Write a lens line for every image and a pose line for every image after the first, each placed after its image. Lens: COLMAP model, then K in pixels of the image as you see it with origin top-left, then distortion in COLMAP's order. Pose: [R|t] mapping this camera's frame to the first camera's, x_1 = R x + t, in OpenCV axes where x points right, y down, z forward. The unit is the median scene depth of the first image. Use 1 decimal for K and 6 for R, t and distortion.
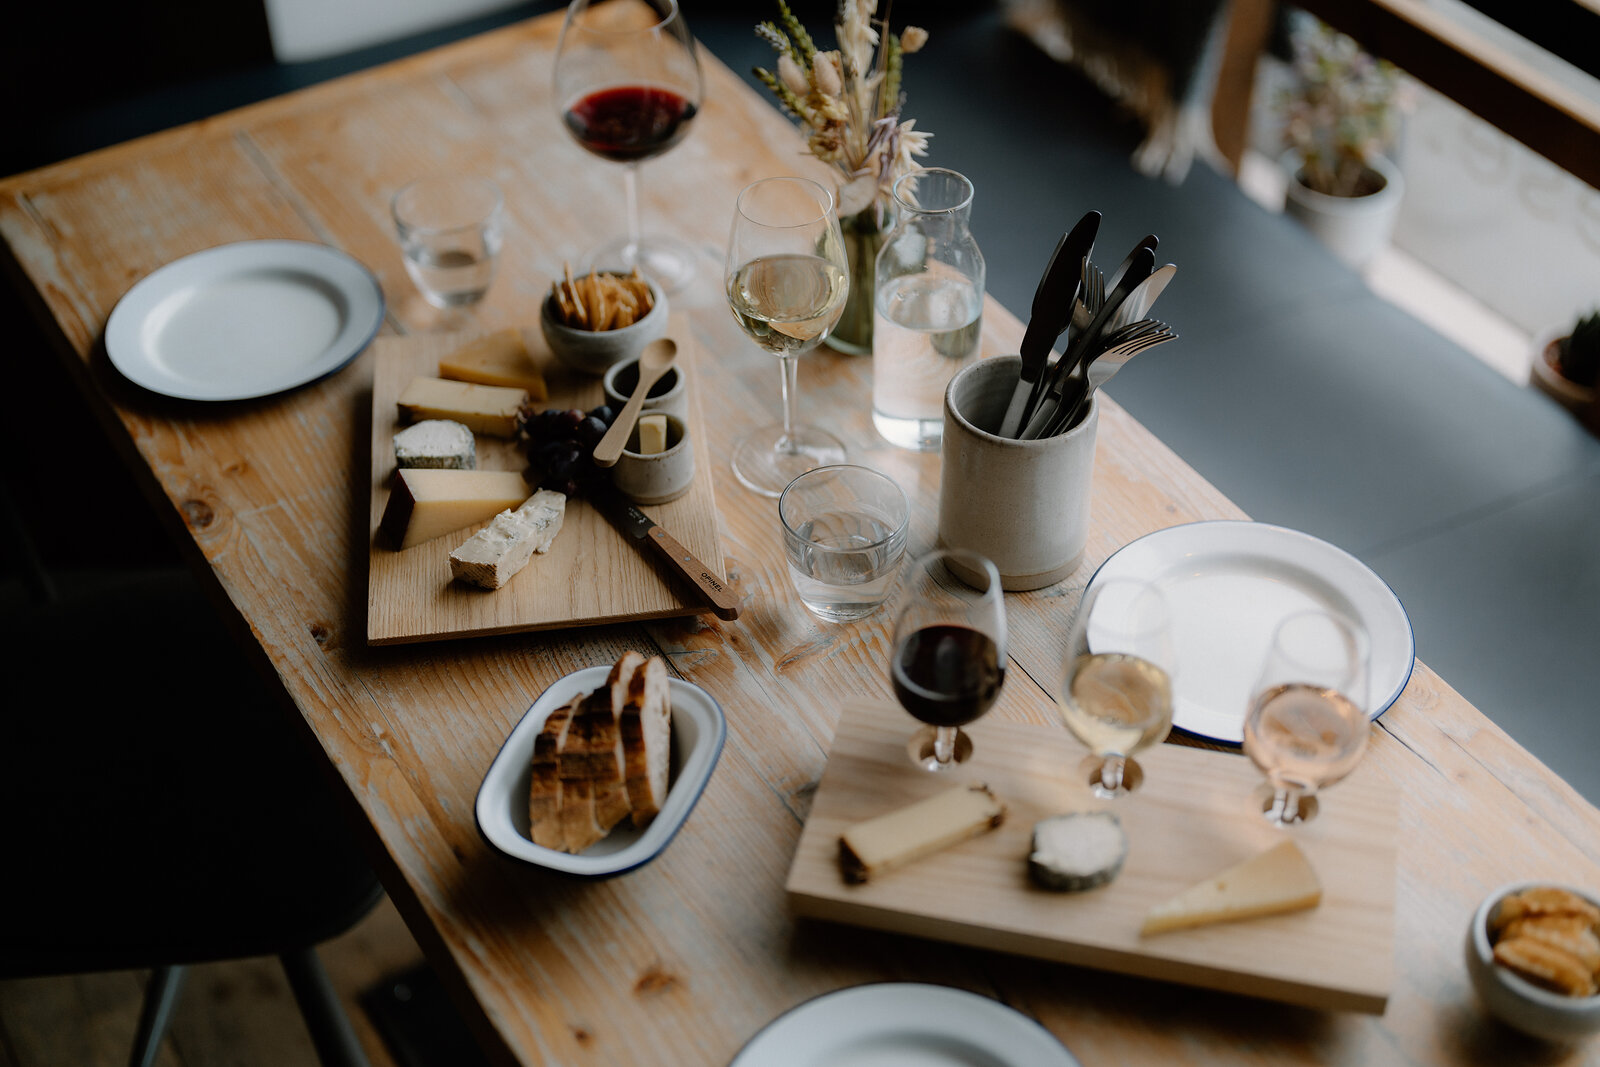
lens RADIAL K [[2269.1, 0, 800.5], [0, 2269.1, 524.5], [0, 0, 1]] dist [0.018843, 0.000000]
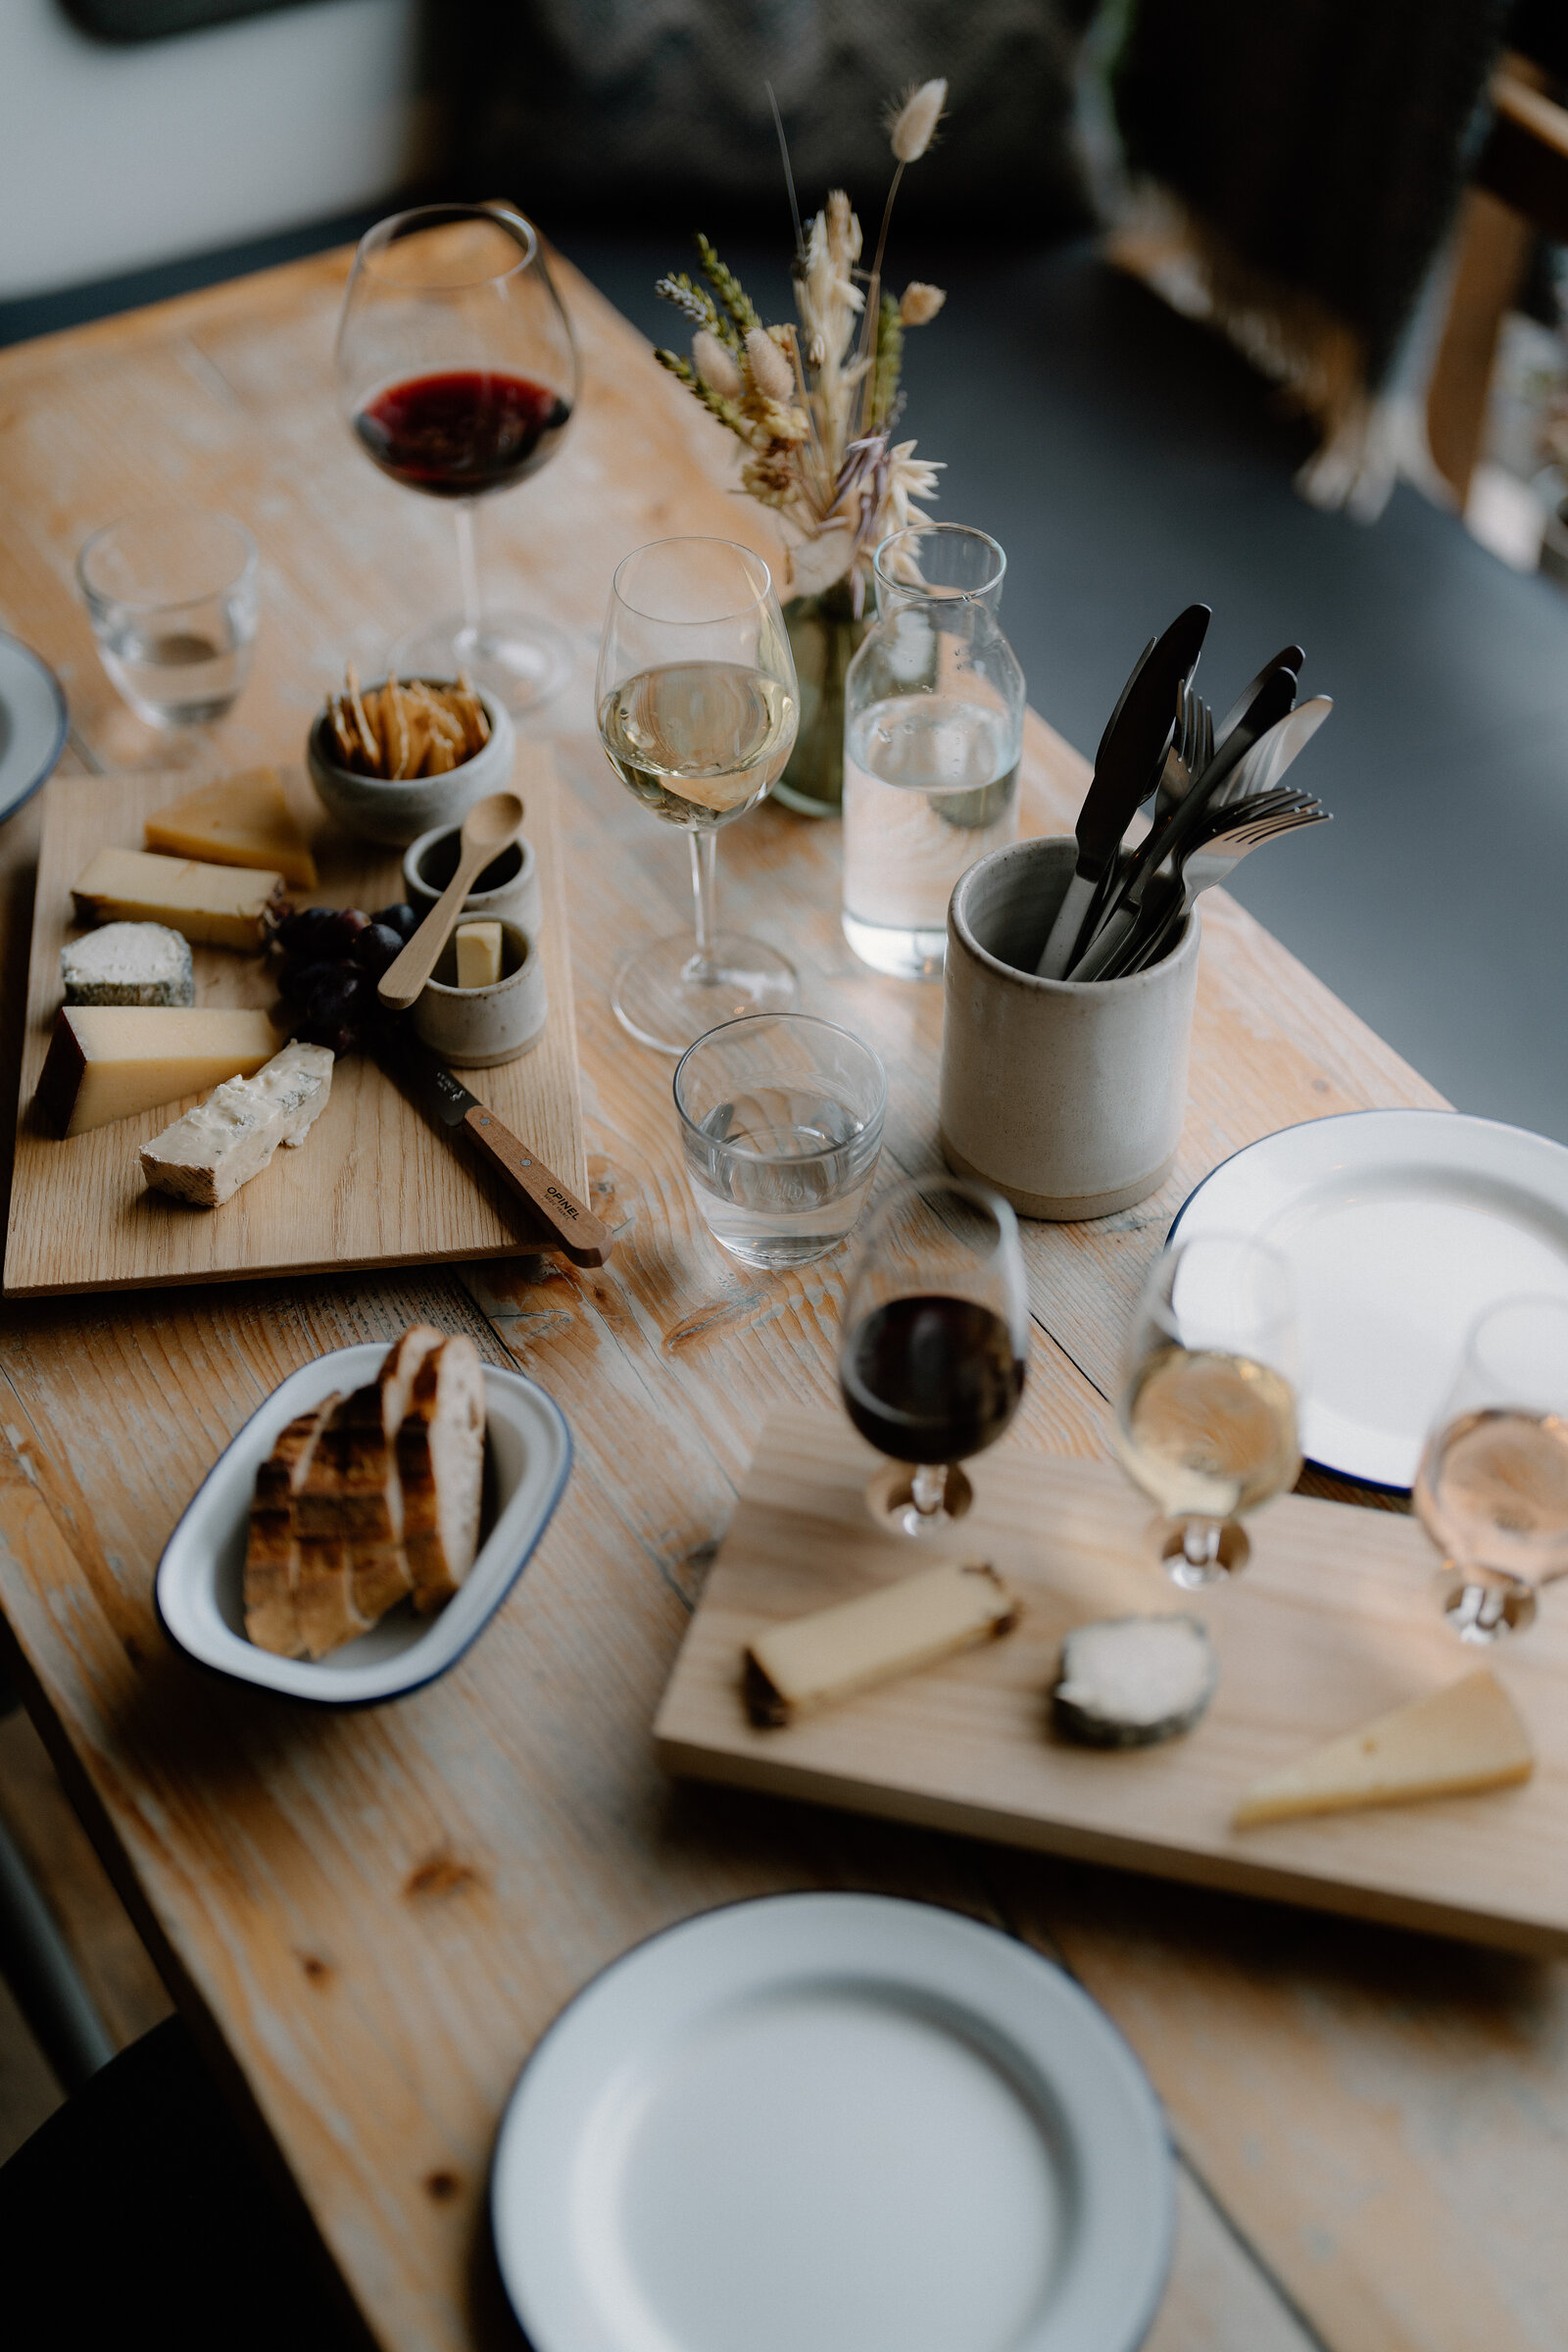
lens RADIAL K [[3335.6, 0, 775.3], [0, 3335.6, 1176.4], [0, 0, 1]] dist [0.018843, 0.000000]
pose [[0.999720, 0.016900, -0.016560, 0.032706], [-0.015859, 0.998005, 0.061106, -0.037409], [0.017560, -0.060827, 0.997994, 0.098522]]
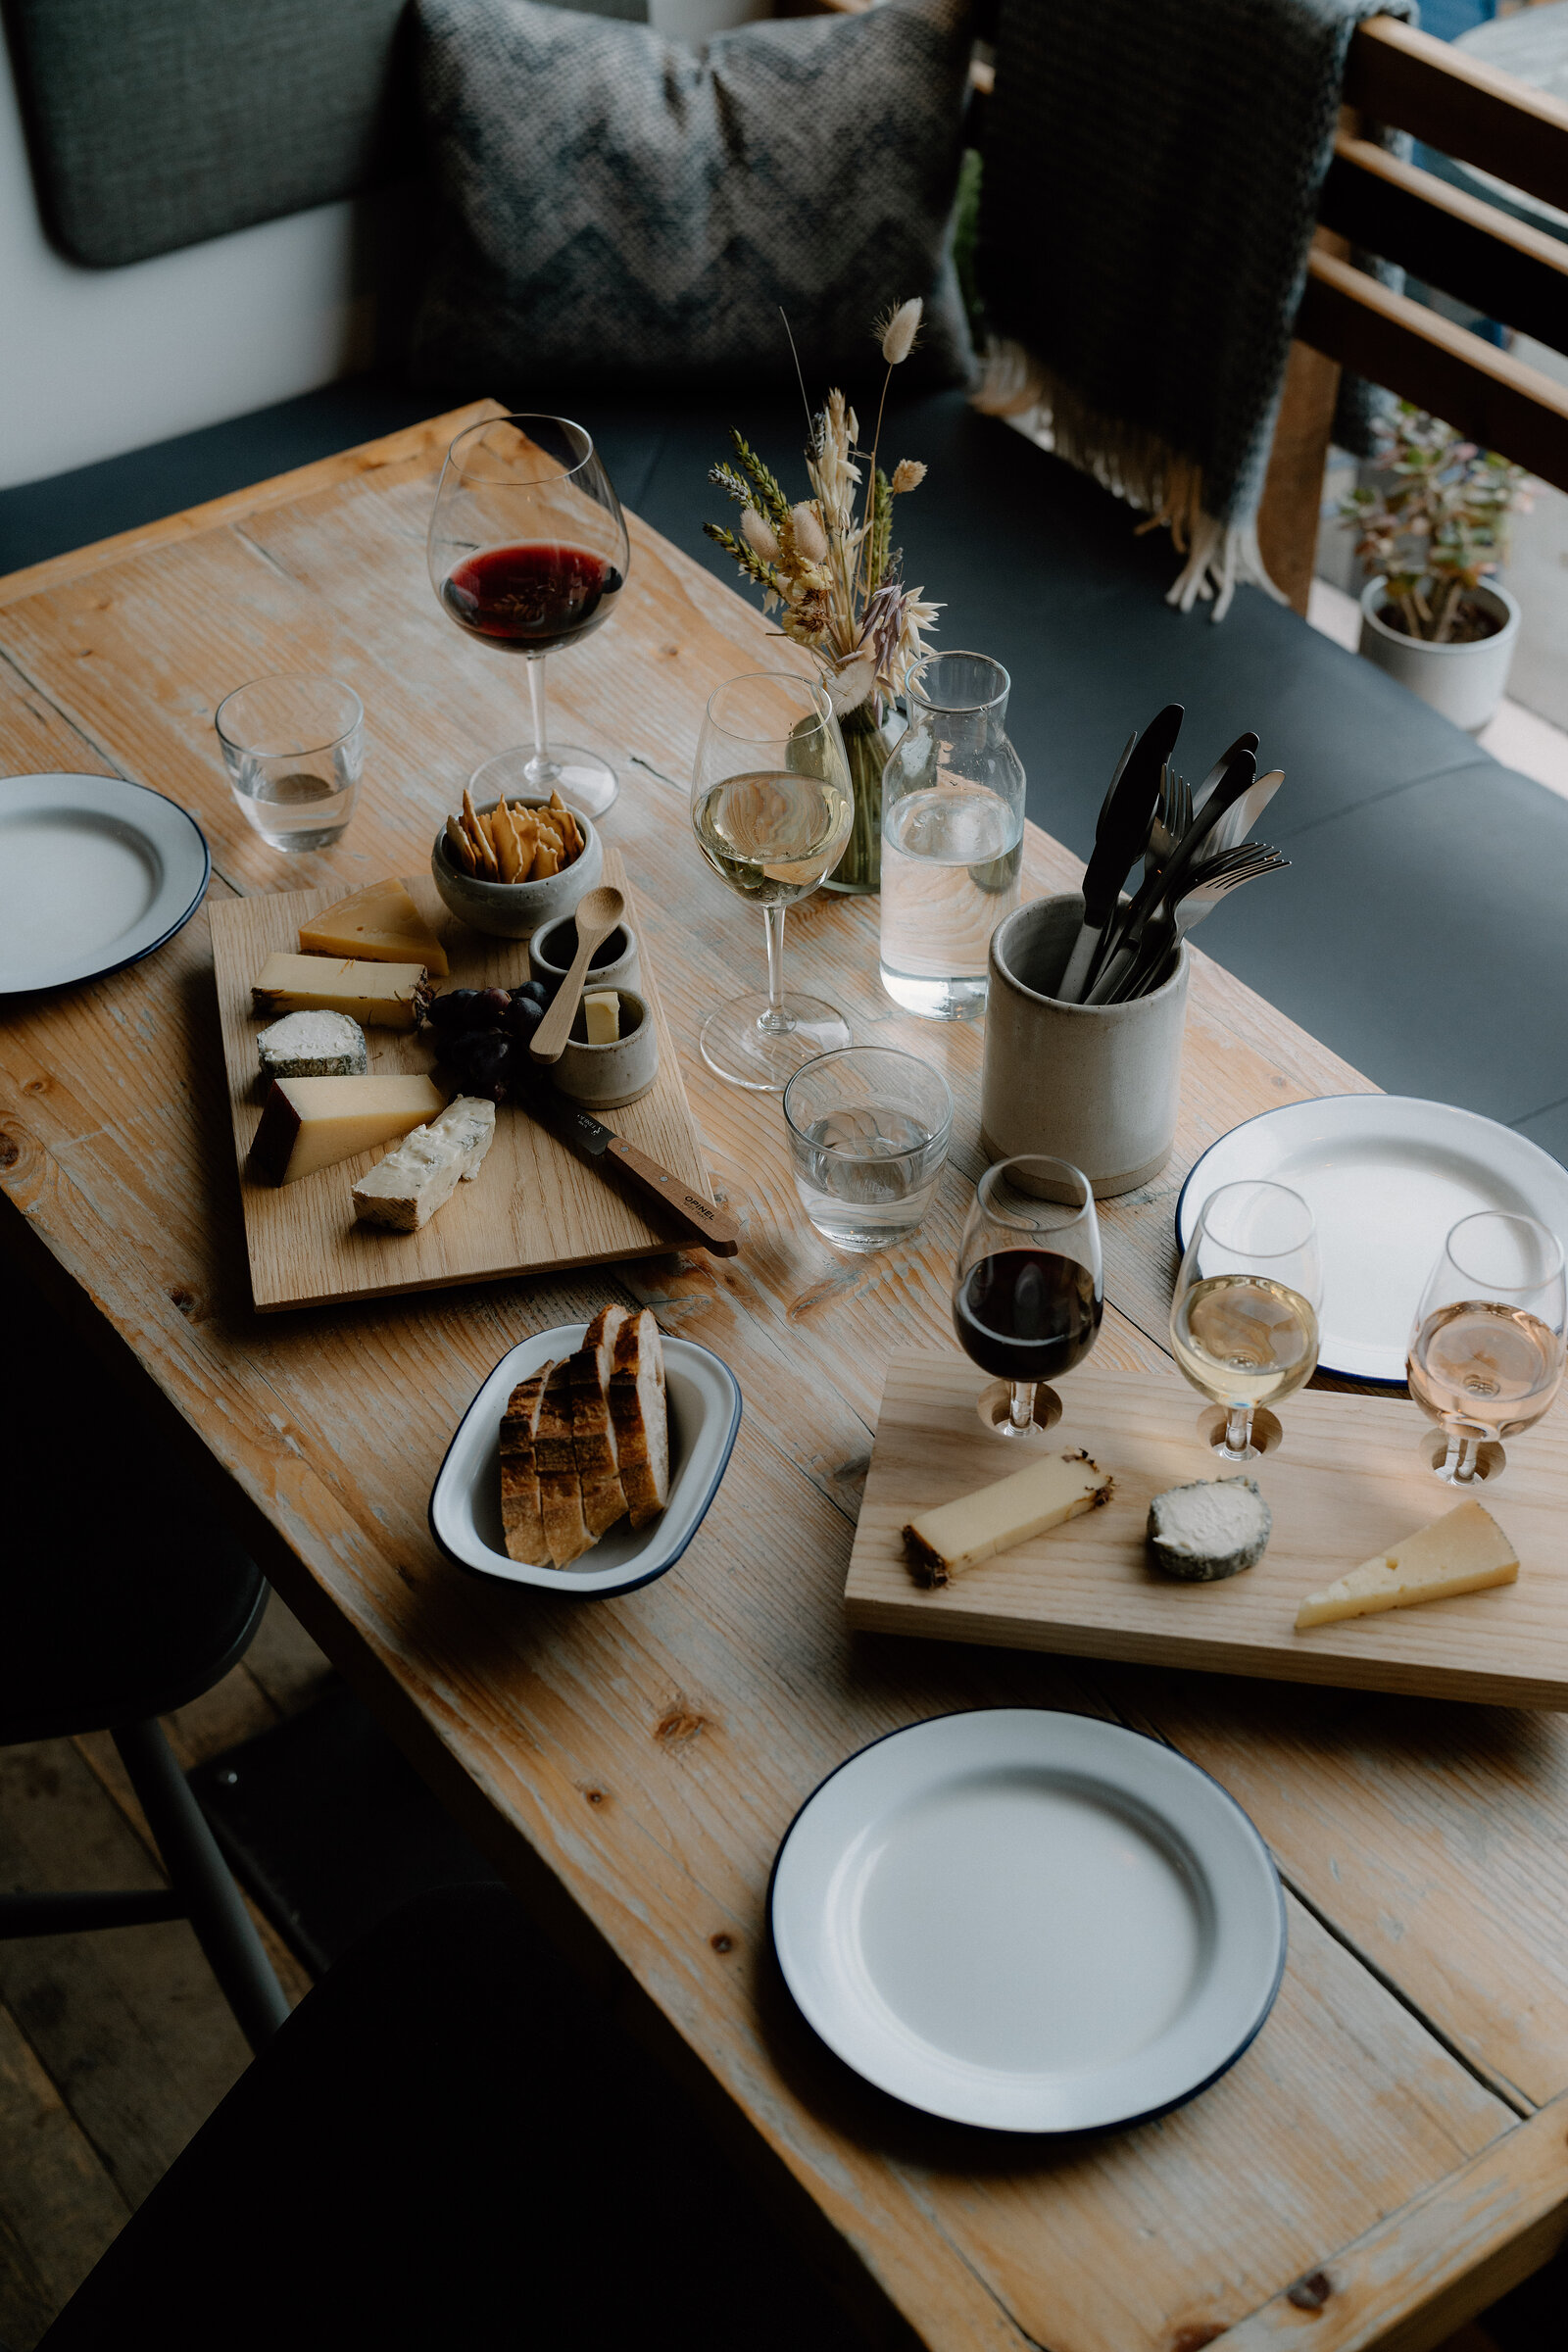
lens RADIAL K [[3335.6, 0, 781.4], [0, 3335.6, 1176.5], [0, 0, 1]] dist [0.018843, 0.000000]
pose [[0.997489, -0.048245, 0.051845, -0.068486], [0.046837, 0.998509, 0.028055, -0.015318], [-0.053121, -0.025556, 0.998261, -0.125213]]
